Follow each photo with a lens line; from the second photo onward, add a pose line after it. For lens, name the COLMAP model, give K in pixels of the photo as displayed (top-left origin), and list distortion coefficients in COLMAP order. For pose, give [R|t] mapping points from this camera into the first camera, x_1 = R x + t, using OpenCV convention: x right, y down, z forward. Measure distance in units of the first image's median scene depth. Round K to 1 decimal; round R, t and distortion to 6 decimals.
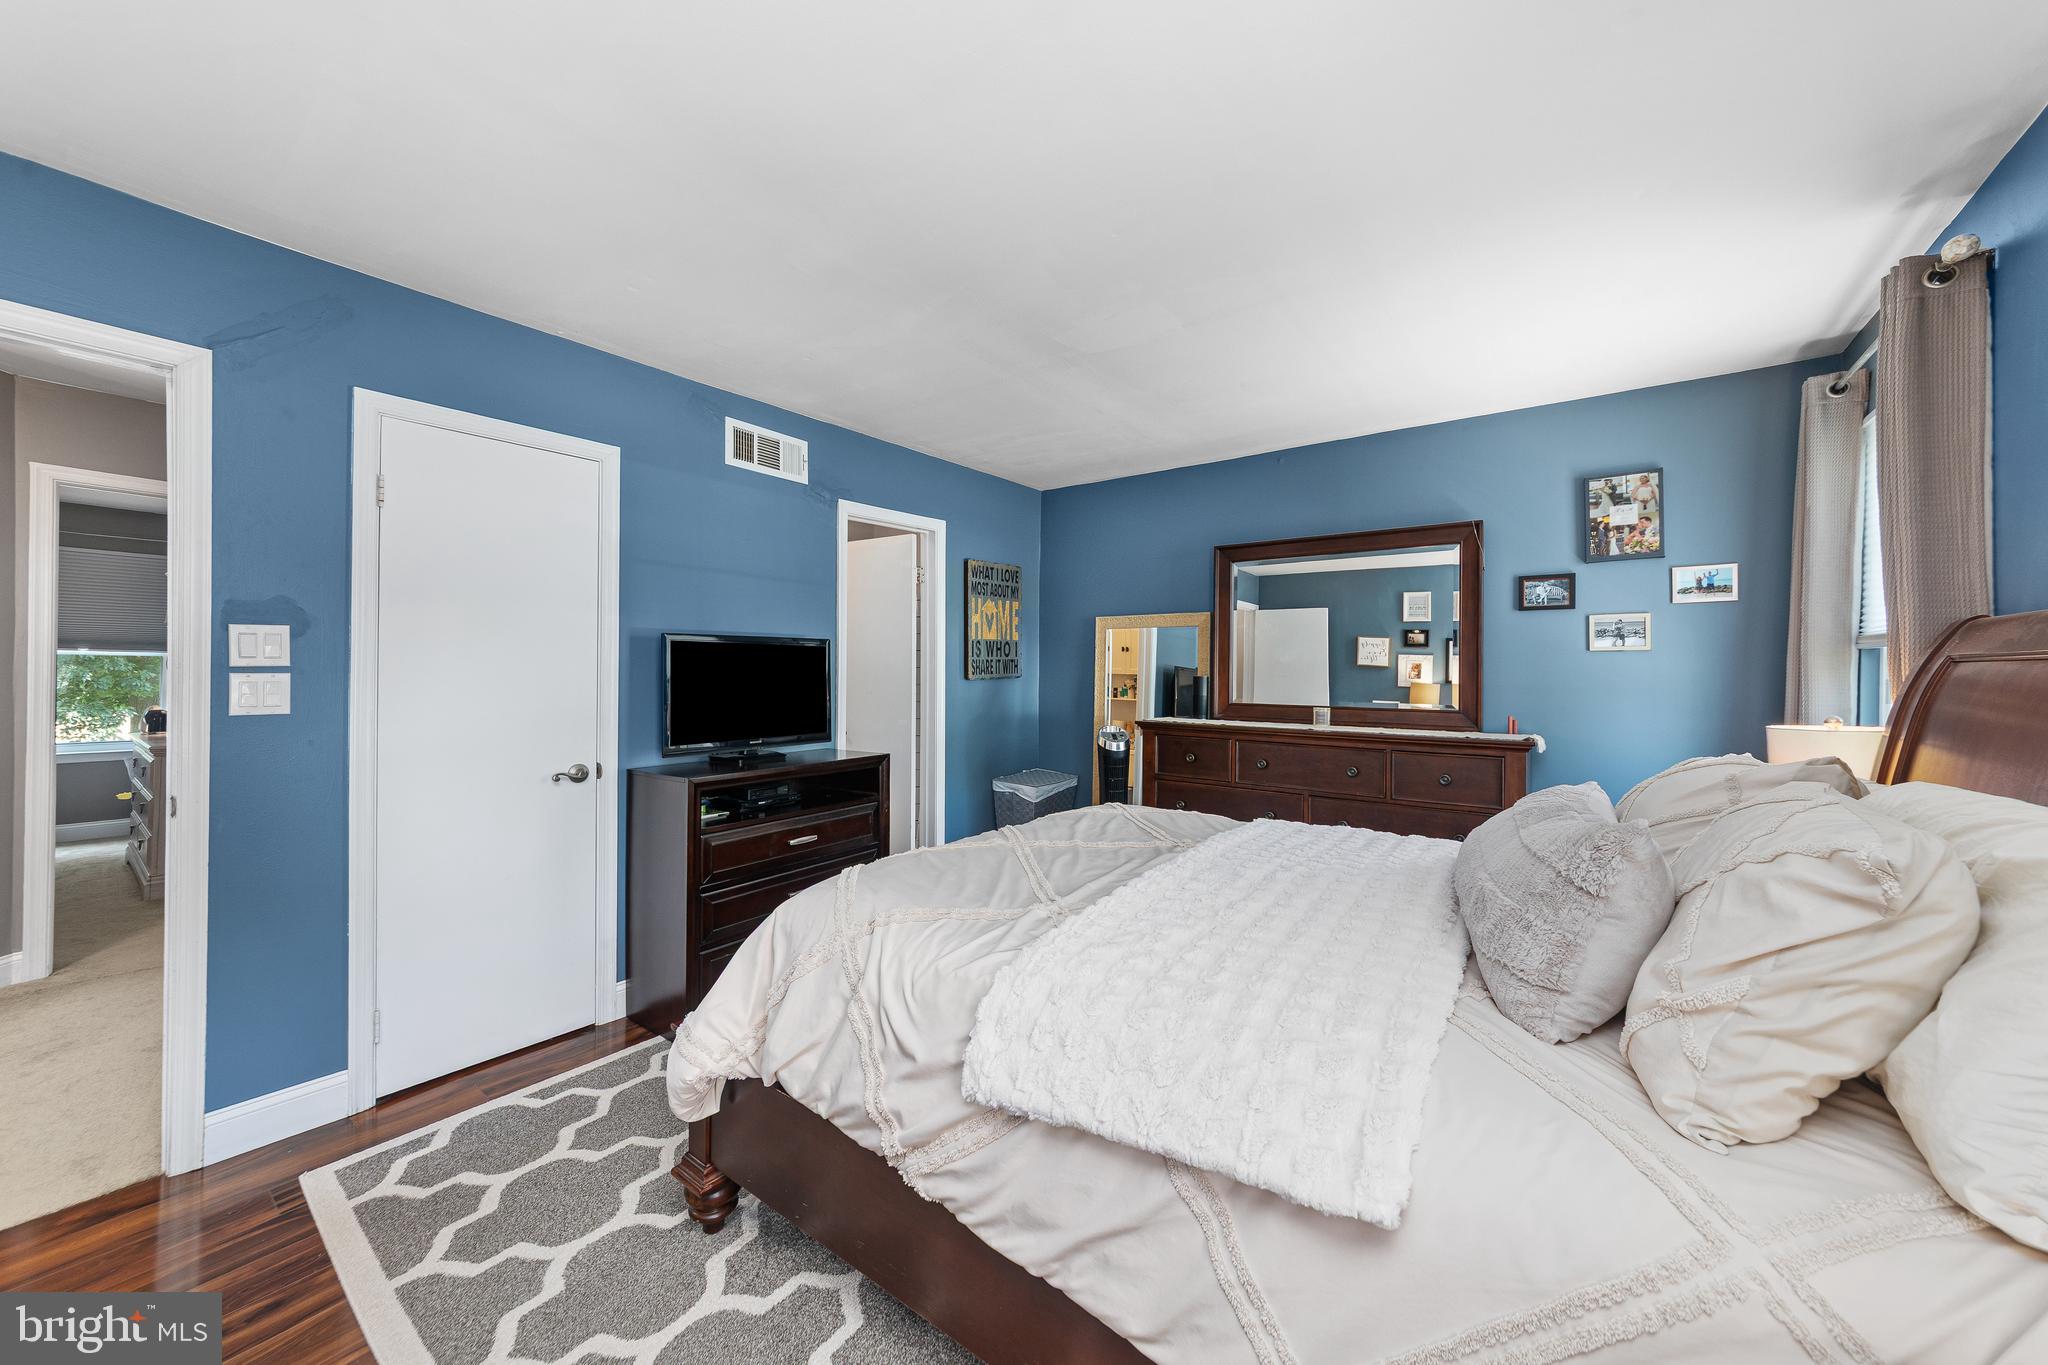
lens RADIAL K [[727.9, 0, 1022.8], [0, 727.9, 667.1], [0, 0, 1]] dist [0.001161, 0.000215]
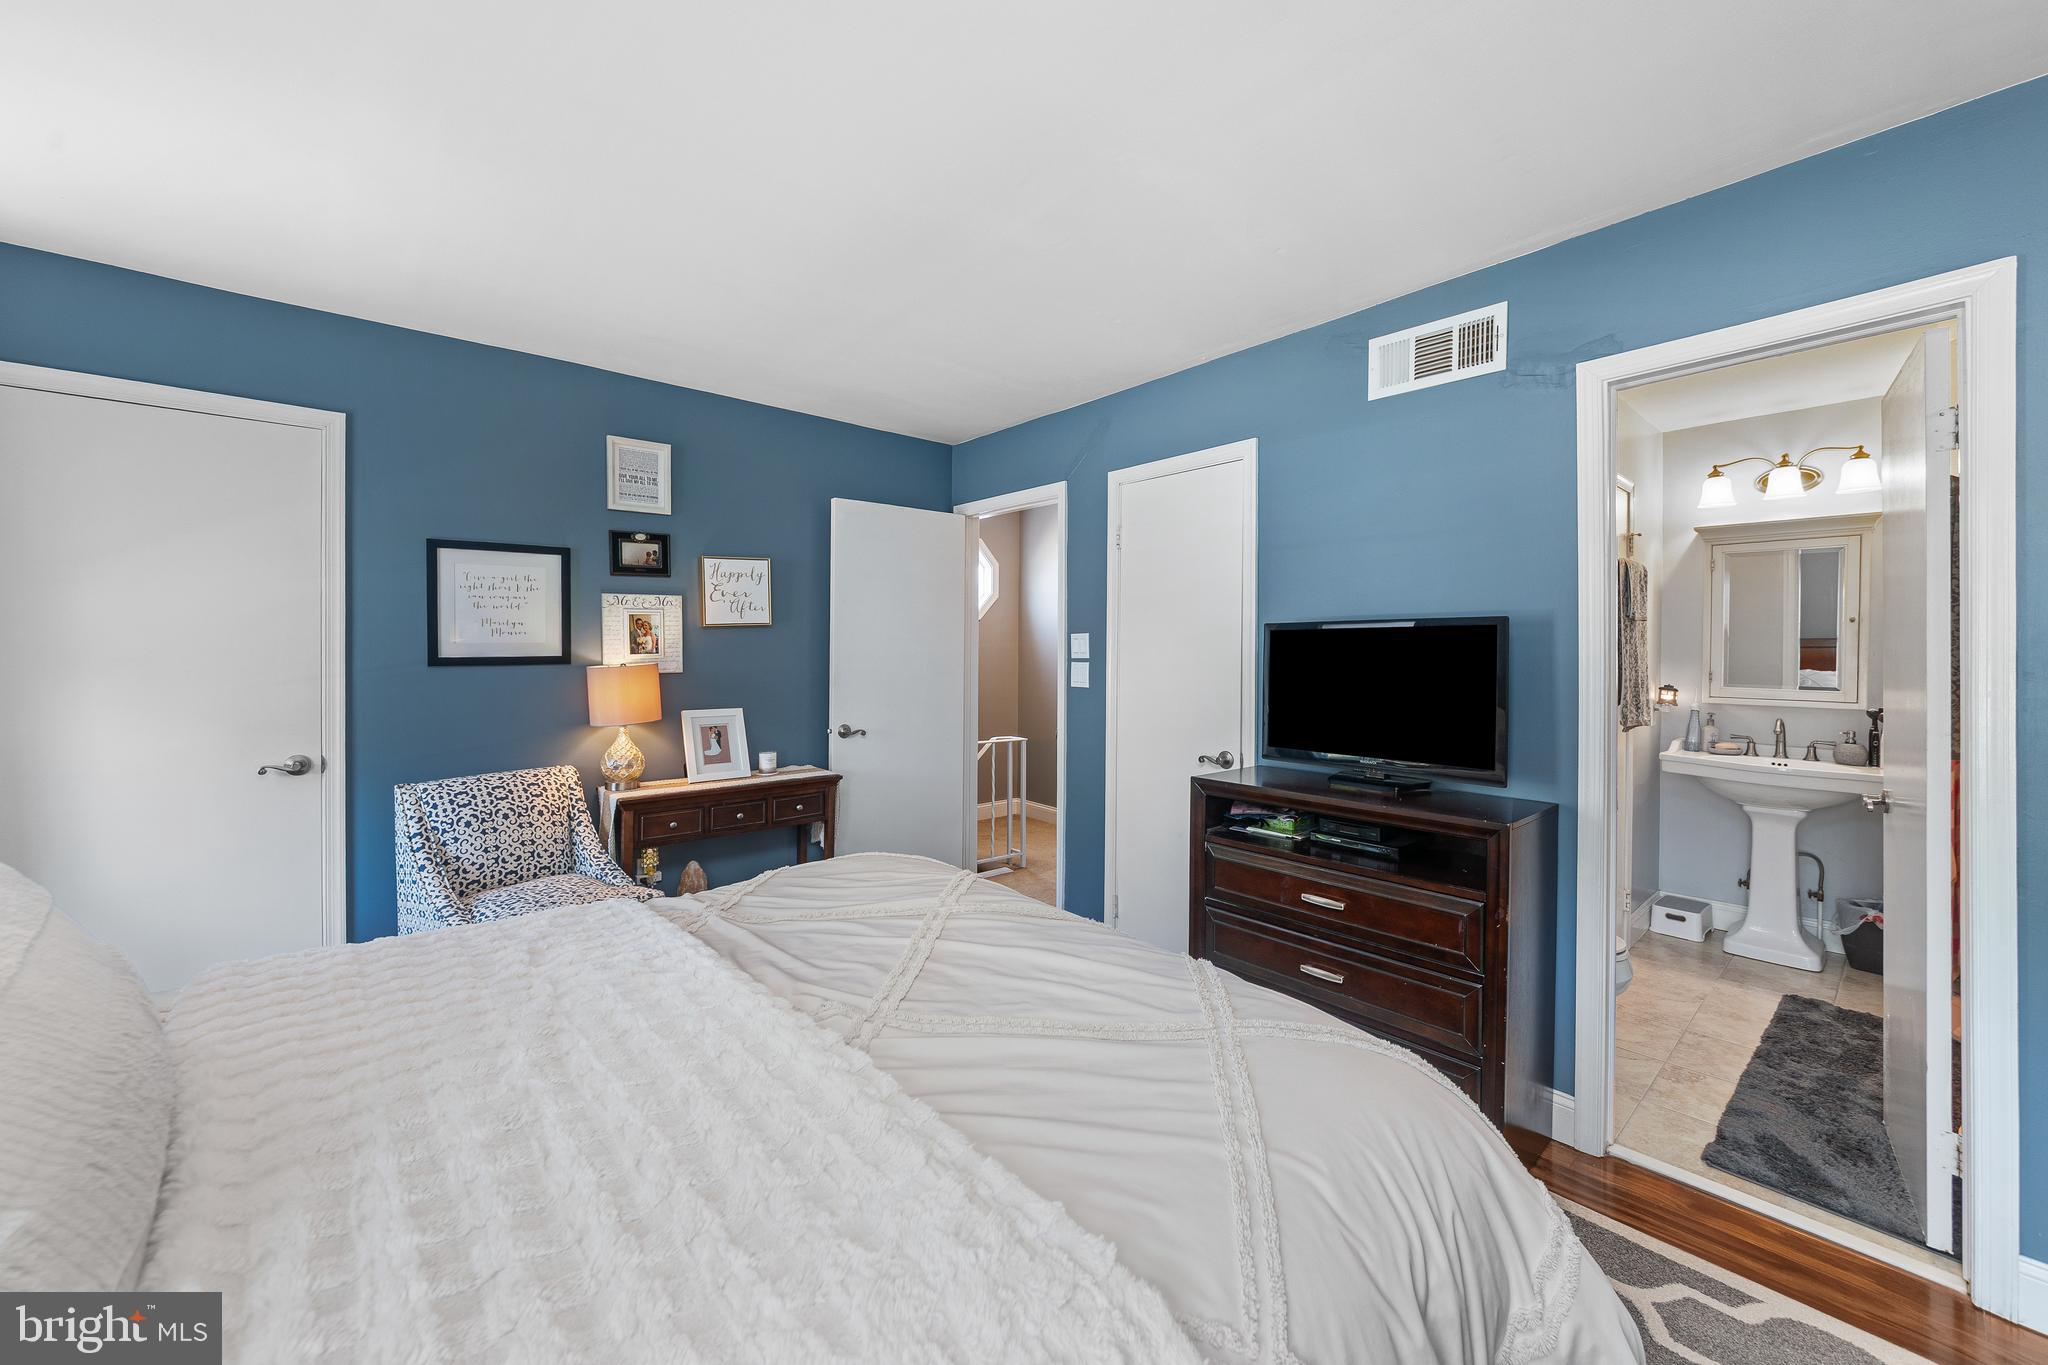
lens RADIAL K [[780.4, 0, 987.3], [0, 780.4, 650.3], [0, 0, 1]] dist [-0.025486, 0.000016]
pose [[-0.232351, -0.006887, -0.972608, 0.536206], [-0.005241, 0.999969, -0.005829, -0.005401], [0.972618, 0.003744, -0.232380, 0.874072]]
